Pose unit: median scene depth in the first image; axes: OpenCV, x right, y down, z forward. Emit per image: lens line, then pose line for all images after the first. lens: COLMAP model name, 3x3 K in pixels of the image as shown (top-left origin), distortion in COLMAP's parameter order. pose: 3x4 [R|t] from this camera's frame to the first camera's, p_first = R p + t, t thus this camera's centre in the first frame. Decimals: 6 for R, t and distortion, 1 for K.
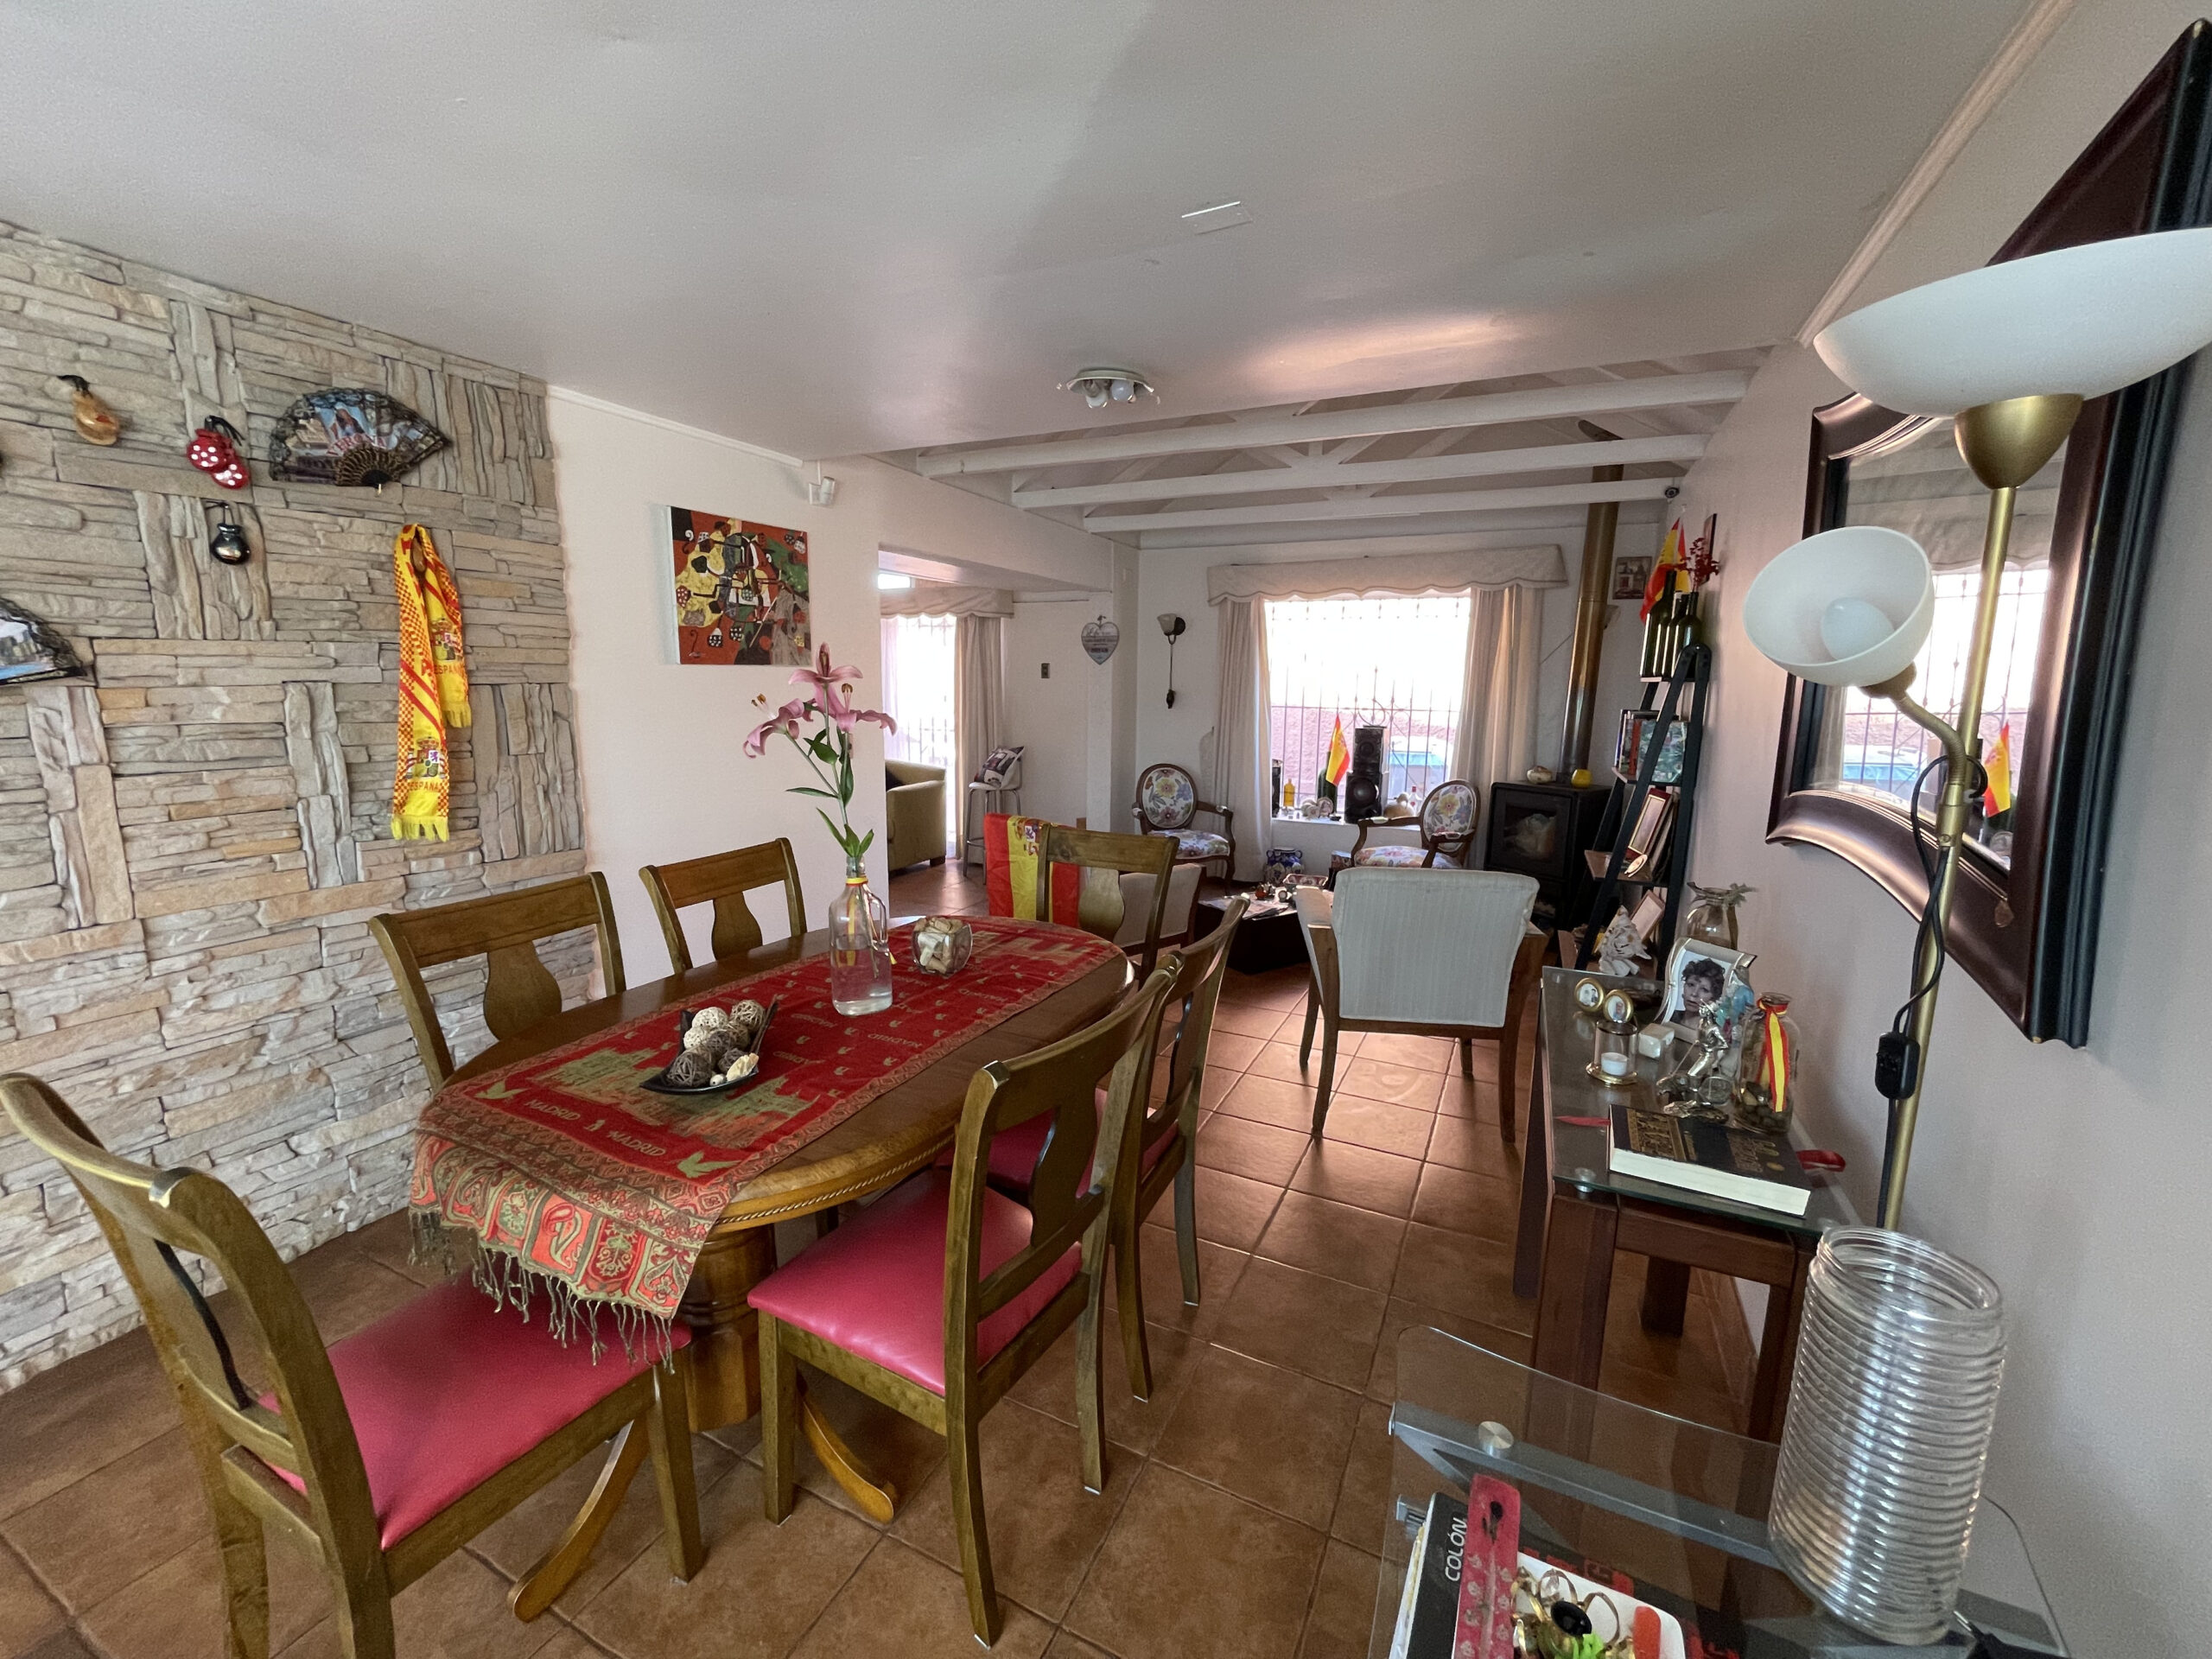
lens RADIAL K [[897.2, 0, 1099.3], [0, 897.2, 823.1], [0, 0, 1]] dist [-0.001074, -0.000385]
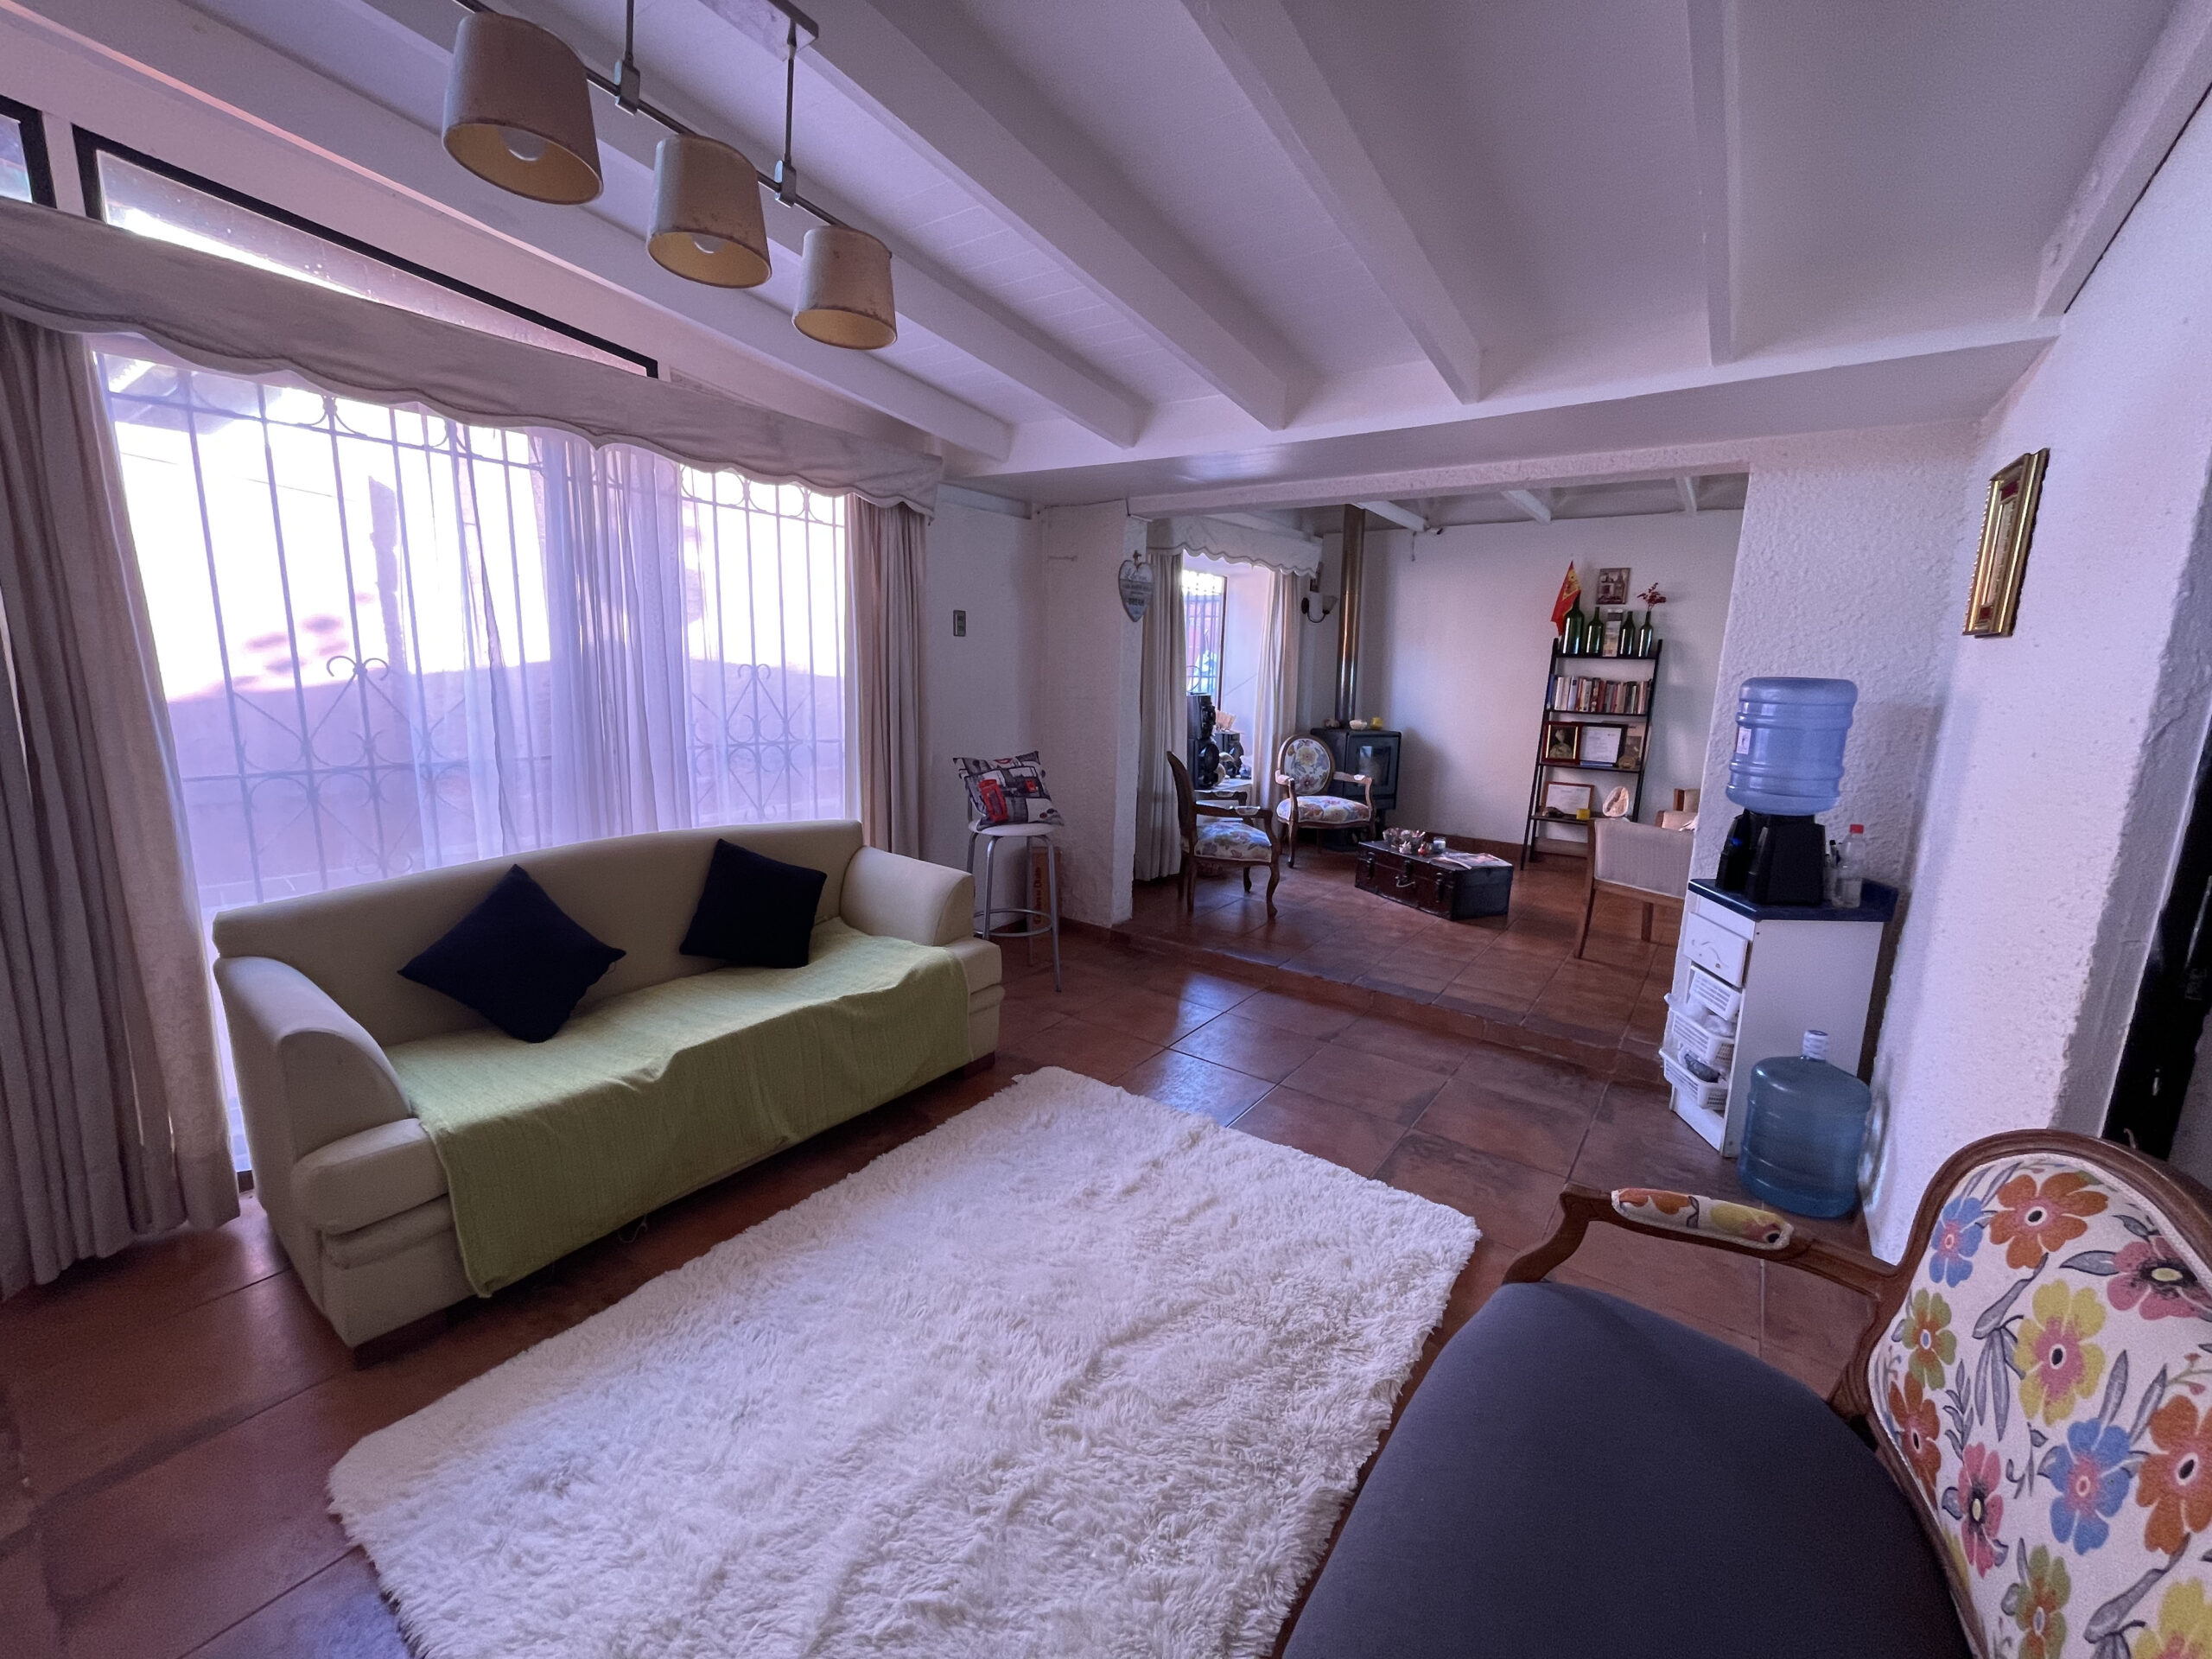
lens RADIAL K [[897.2, 0, 1096.0], [0, 897.2, 825.6], [0, 0, 1]] dist [-0.001074, -0.000385]
pose [[0.175111, -0.186868, 0.966652, -0.909568], [0.130706, 0.977544, 0.165296, -0.179244], [-0.975834, 0.097402, 0.195604, 1.154287]]
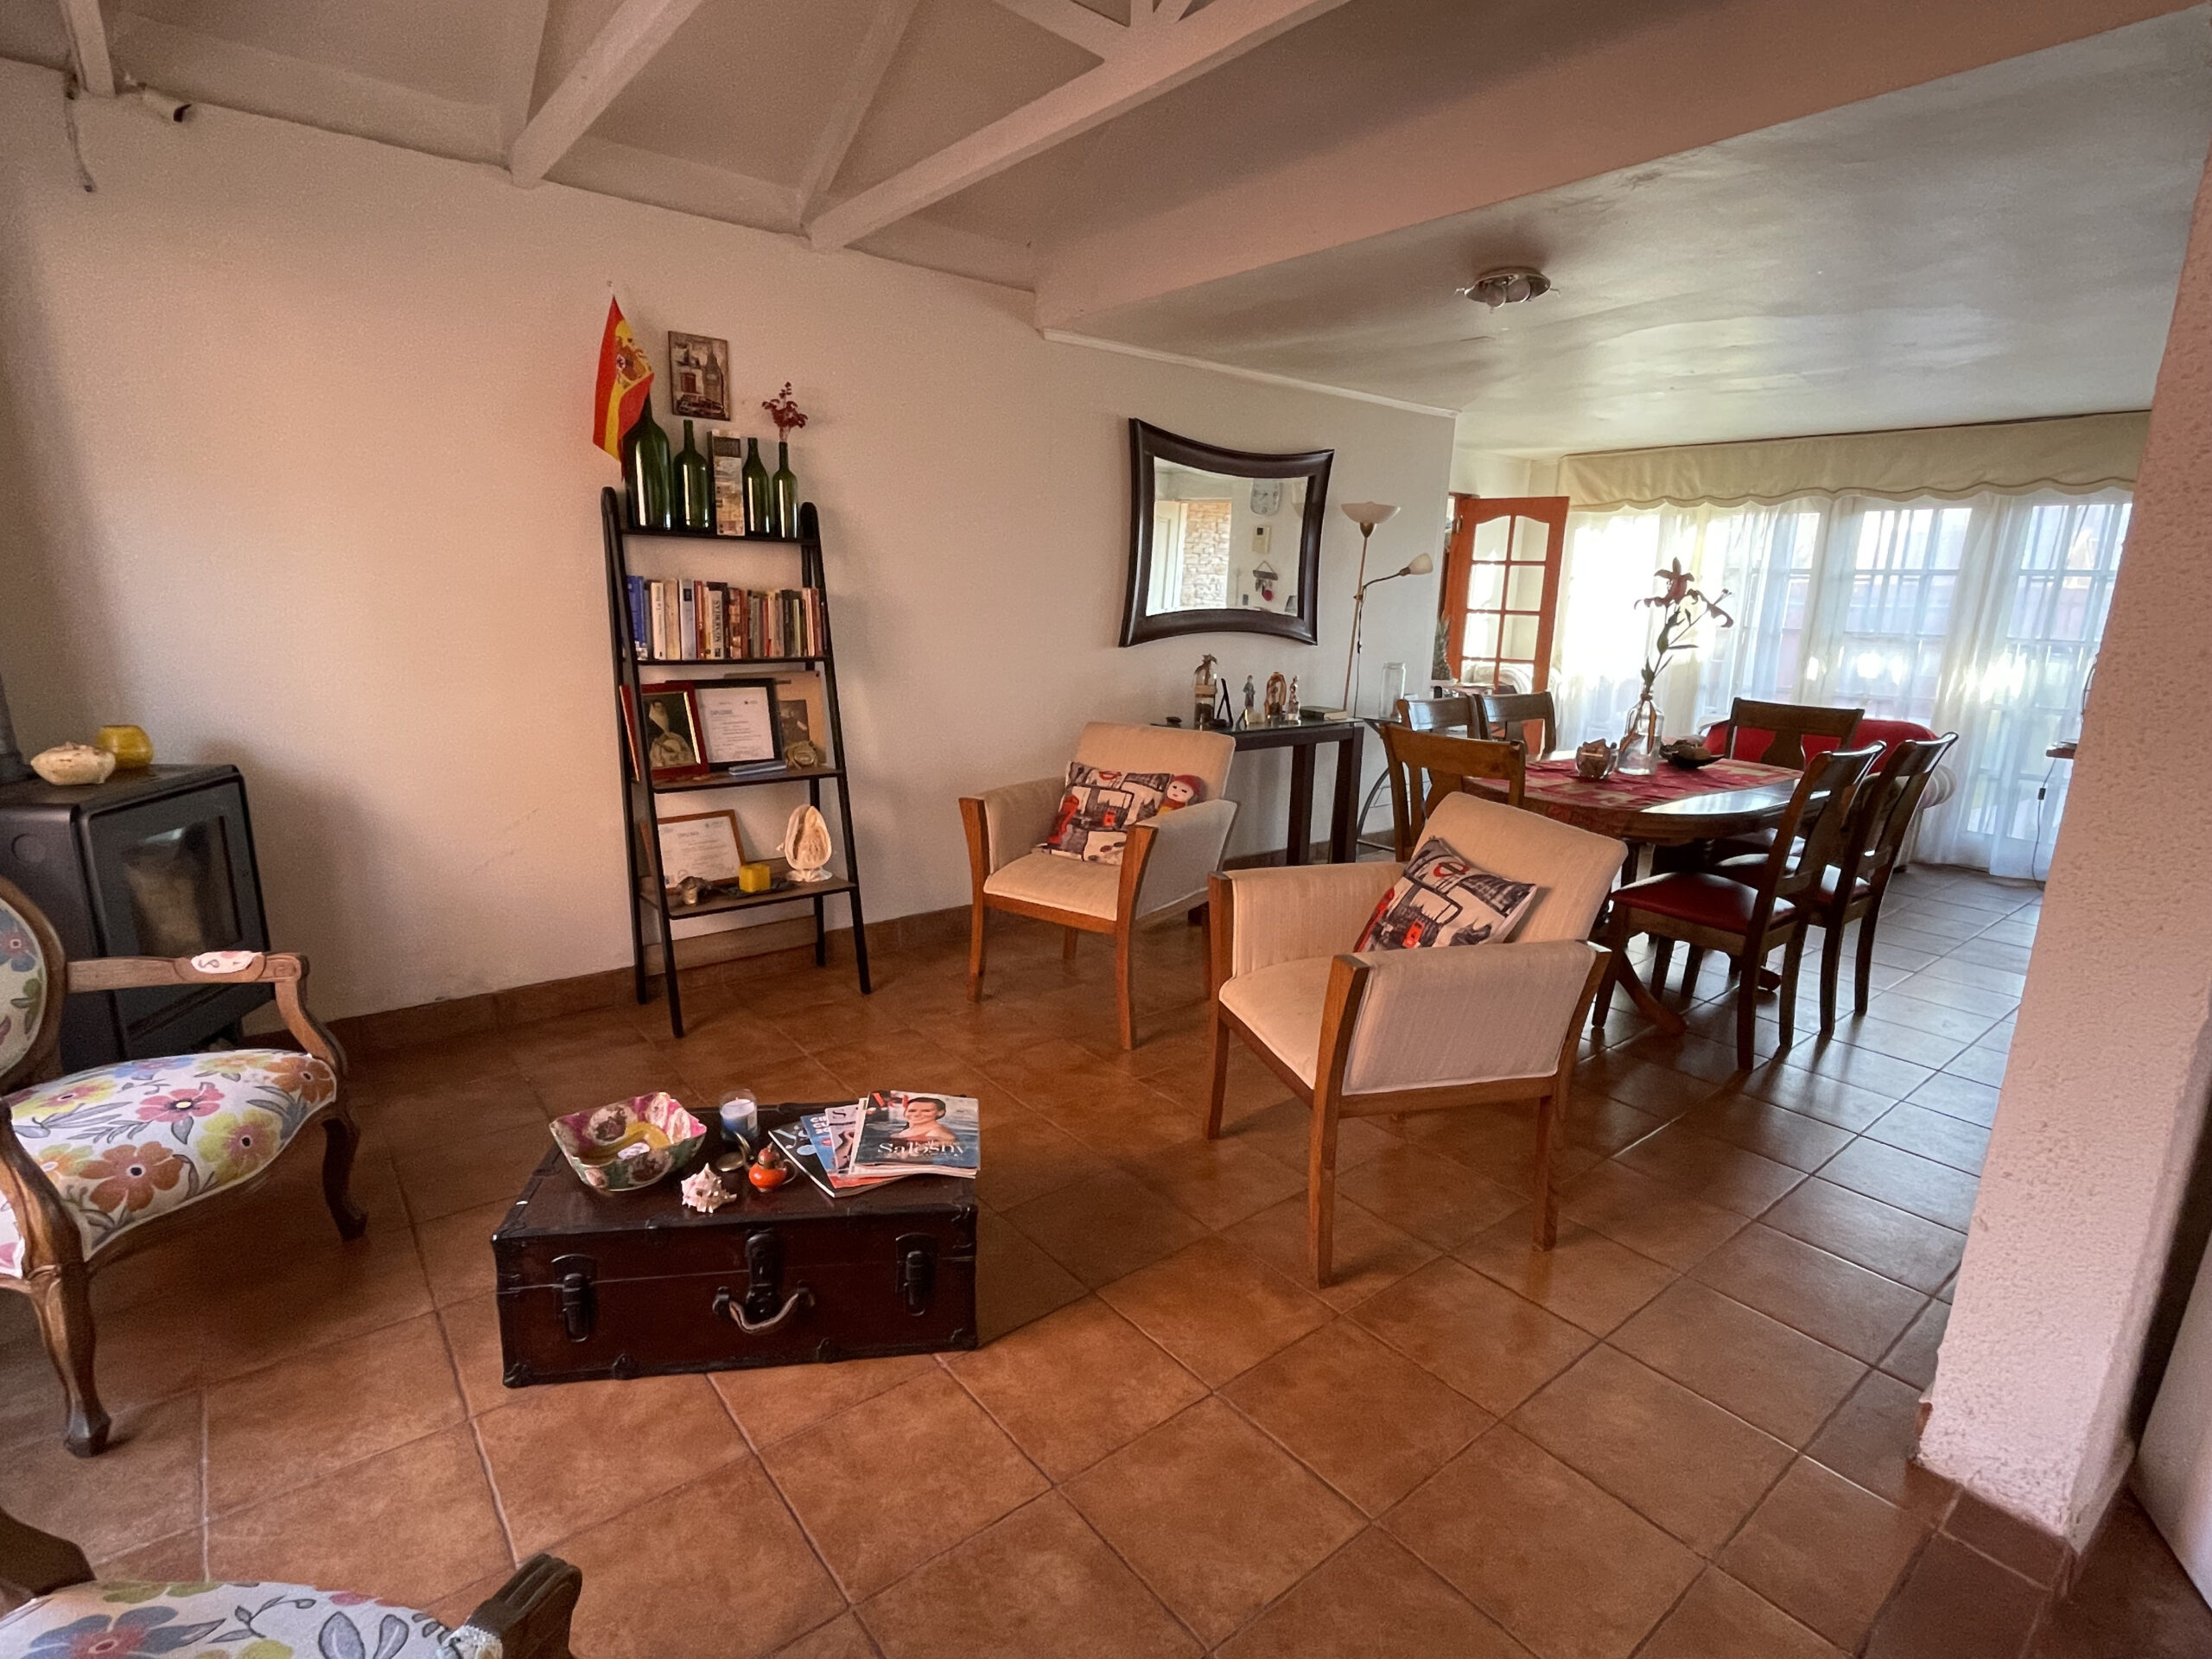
lens RADIAL K [[1096.4, 0, 1107.1], [0, 1096.4, 829.3], [0, 0, 1]] dist [0.000724, -0.001175]
pose [[-0.905582, -0.128803, 0.404143, -0.080418], [0.028349, 0.932272, 0.360645, -0.180964], [-0.423223, 0.338051, -0.840597, 1.228468]]
